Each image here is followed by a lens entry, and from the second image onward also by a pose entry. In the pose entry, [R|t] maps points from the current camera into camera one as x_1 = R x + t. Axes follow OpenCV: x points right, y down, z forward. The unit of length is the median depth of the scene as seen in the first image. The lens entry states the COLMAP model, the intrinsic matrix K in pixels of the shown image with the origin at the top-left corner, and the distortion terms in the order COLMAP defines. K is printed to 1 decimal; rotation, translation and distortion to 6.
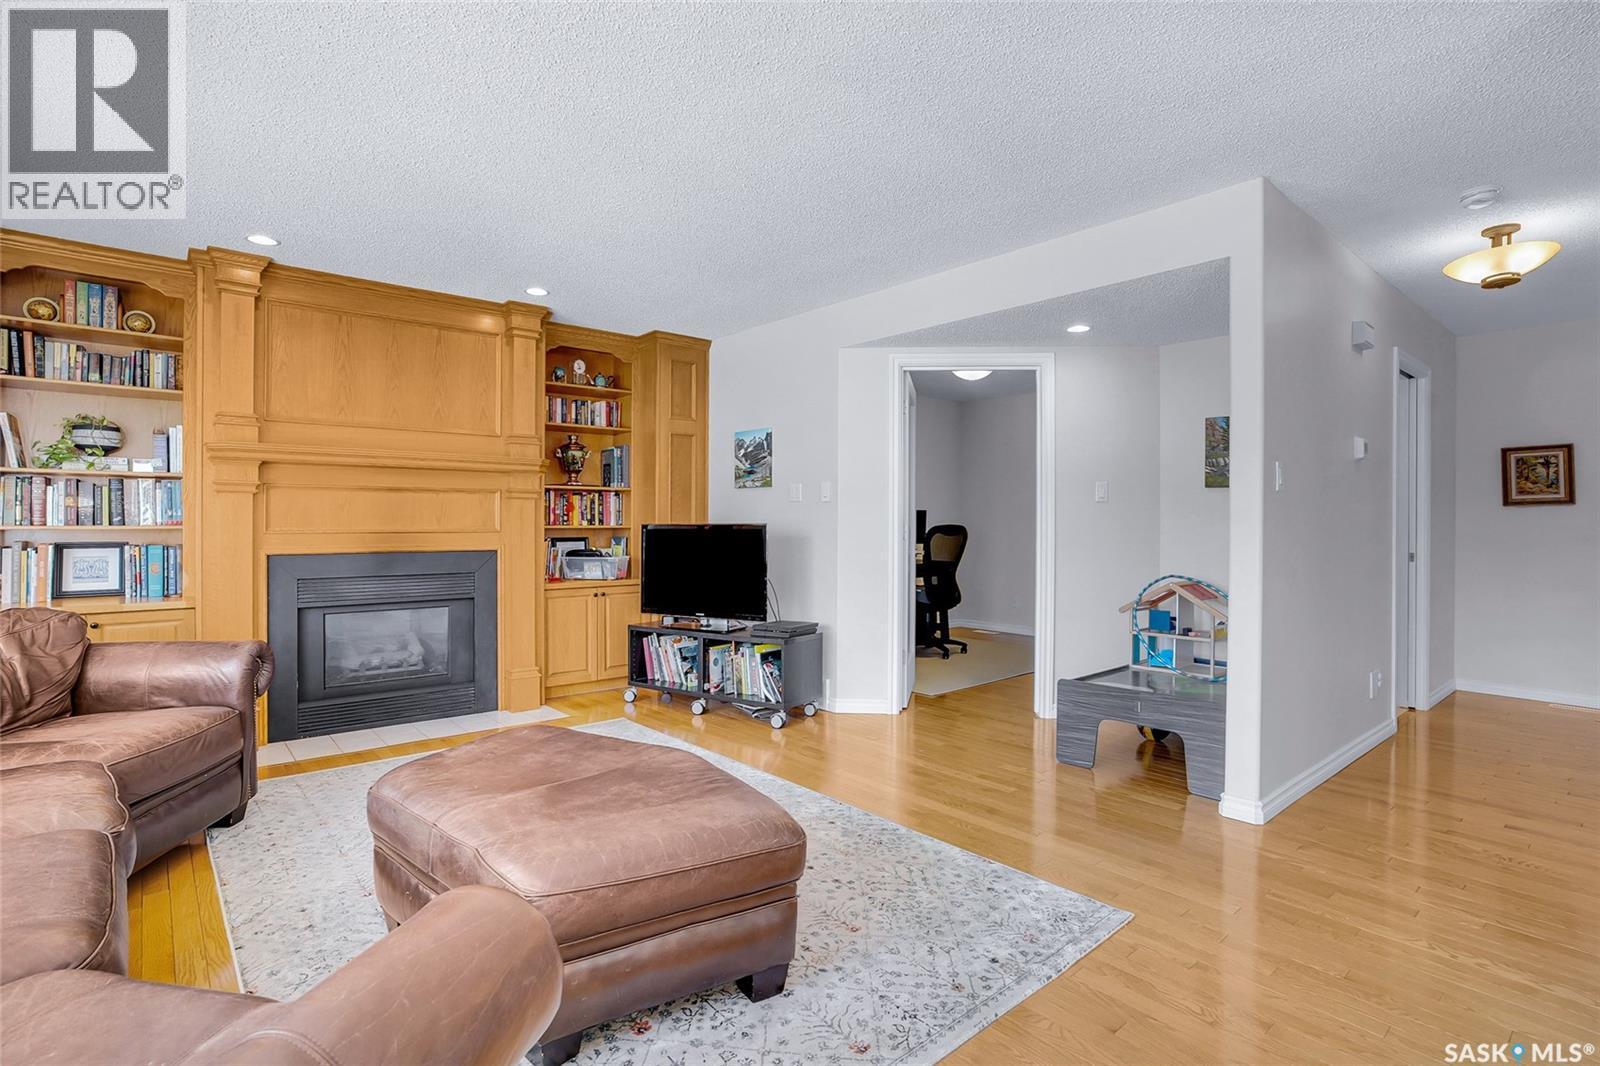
lens RADIAL K [[788.1, 0, 808.1], [0, 788.1, 529.4], [0, 0, 1]] dist [-0.063206, 0.037086]
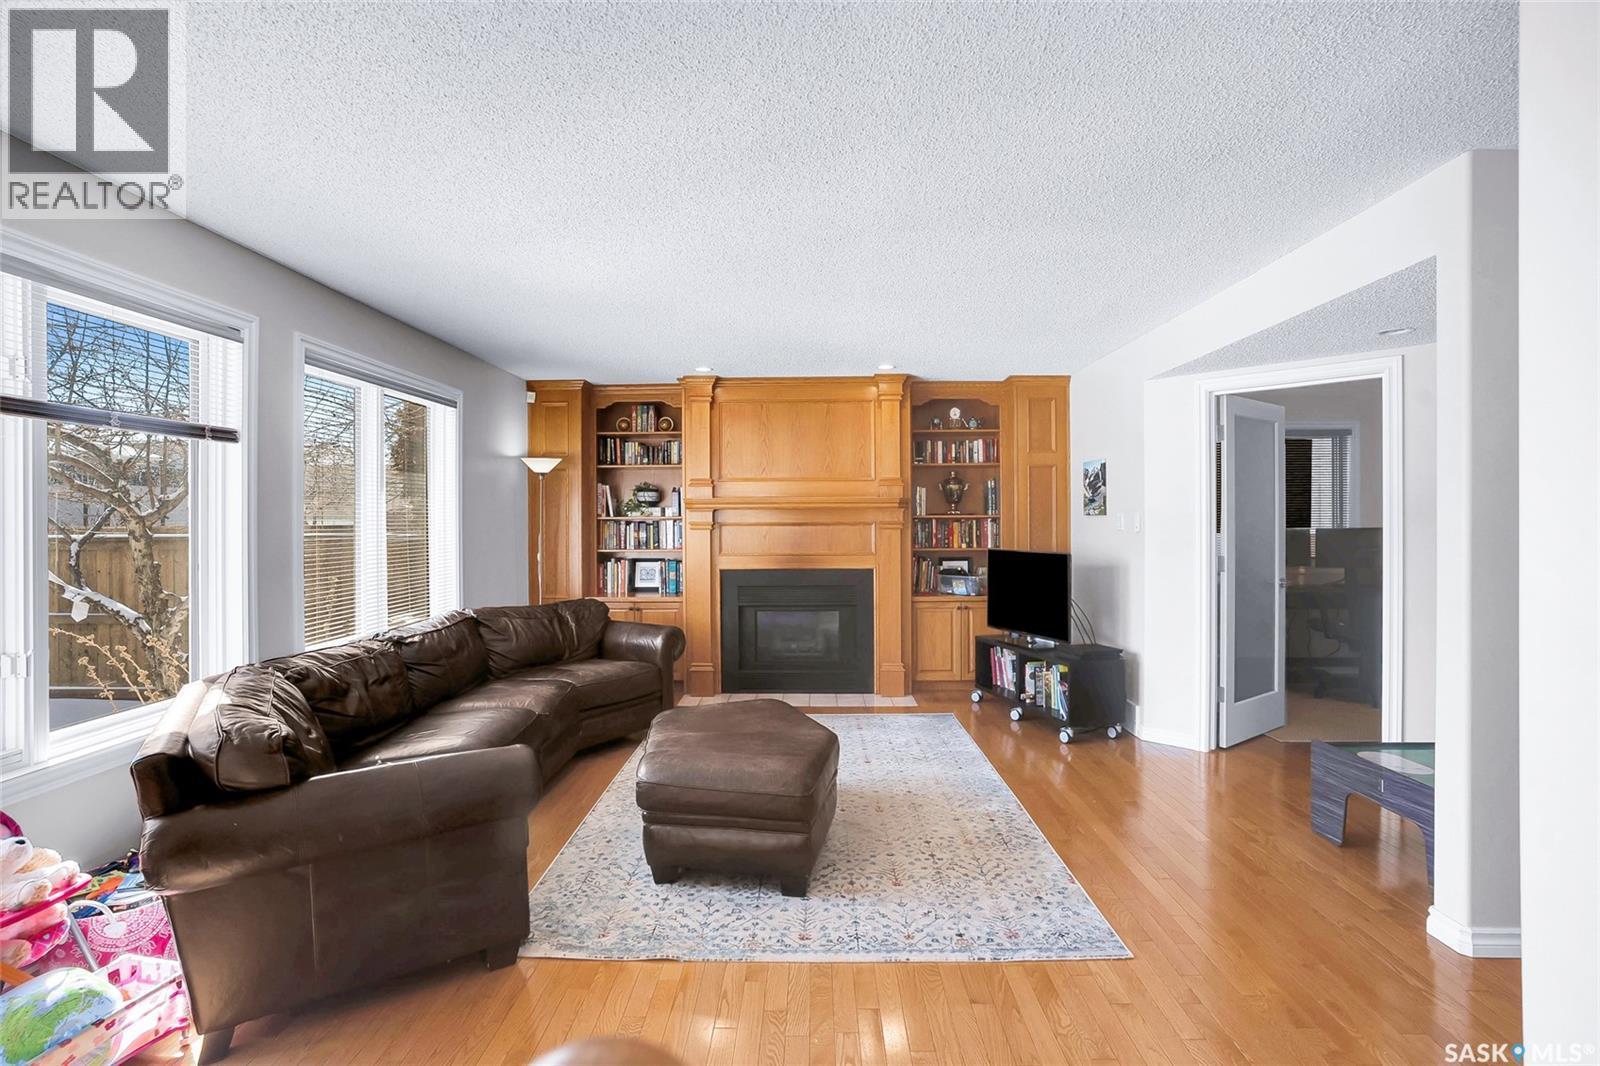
lens RADIAL K [[783.5, 0, 797.8], [0, 783.5, 539.4], [0, 0, 1]] dist [-0.064558, 0.037217]
pose [[0.740638, 0.008382, -0.671852, 0.398647], [0.000799, 0.999911, 0.013355, -0.041982], [0.671904, -0.010428, 0.740565, -0.036548]]
